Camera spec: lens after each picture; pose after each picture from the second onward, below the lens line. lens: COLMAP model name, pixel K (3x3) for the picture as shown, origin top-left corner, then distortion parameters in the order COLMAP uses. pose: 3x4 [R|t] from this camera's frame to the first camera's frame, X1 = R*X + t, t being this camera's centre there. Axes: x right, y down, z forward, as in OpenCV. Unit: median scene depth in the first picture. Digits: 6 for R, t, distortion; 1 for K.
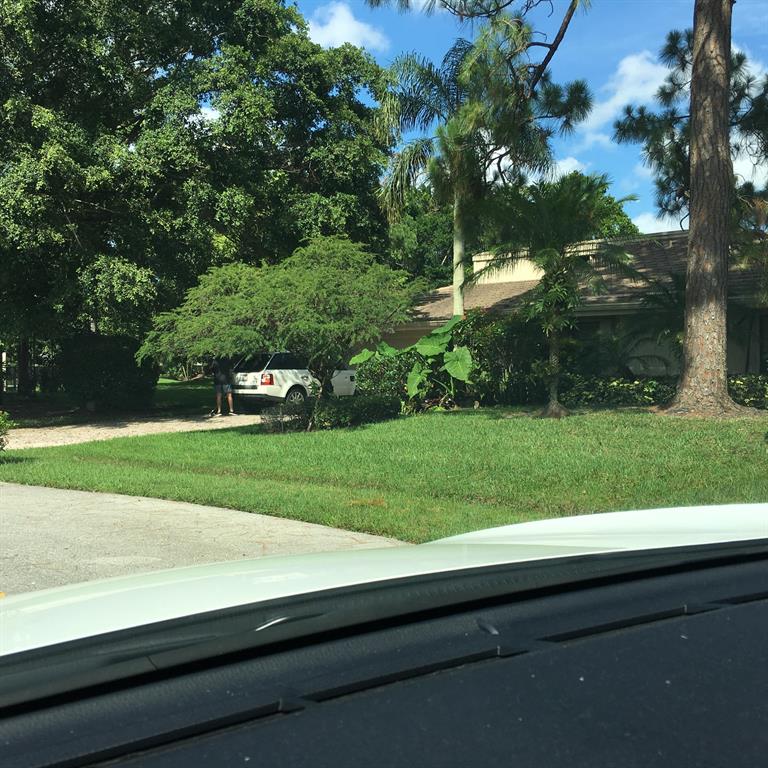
lens RADIAL K [[783.6, 0, 368.7], [0, 783.6, 372.8], [0, 0, 1]] dist [0.008567, -0.014232]
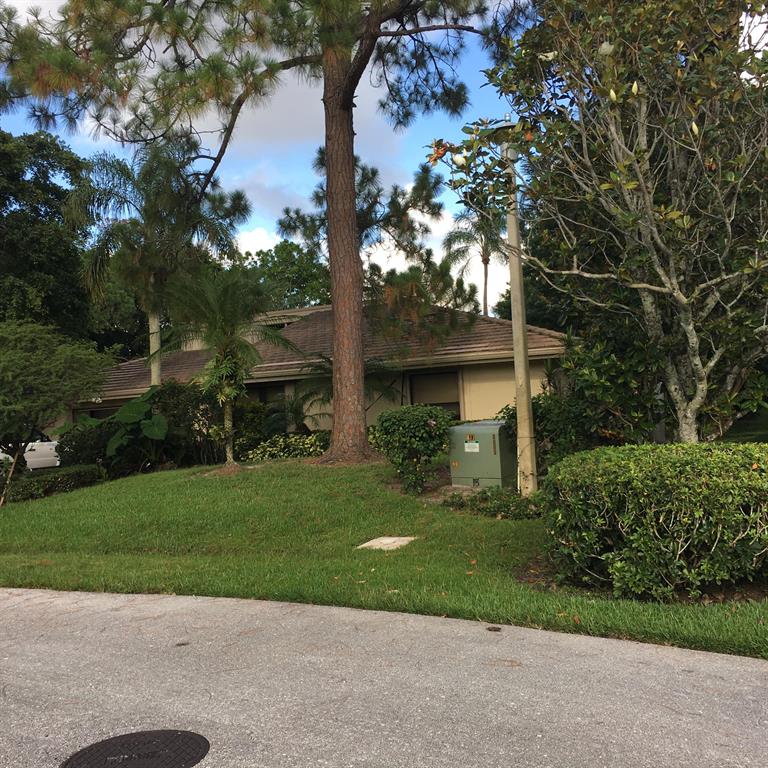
lens RADIAL K [[783.6, 0, 368.7], [0, 783.6, 372.8], [0, 0, 1]] dist [0.008567, -0.014232]
pose [[0.947502, -0.039761, 0.317267, 0.062821], [0.061654, 0.996337, -0.059261, -0.010422], [-0.313749, 0.075711, 0.946483, -0.164949]]
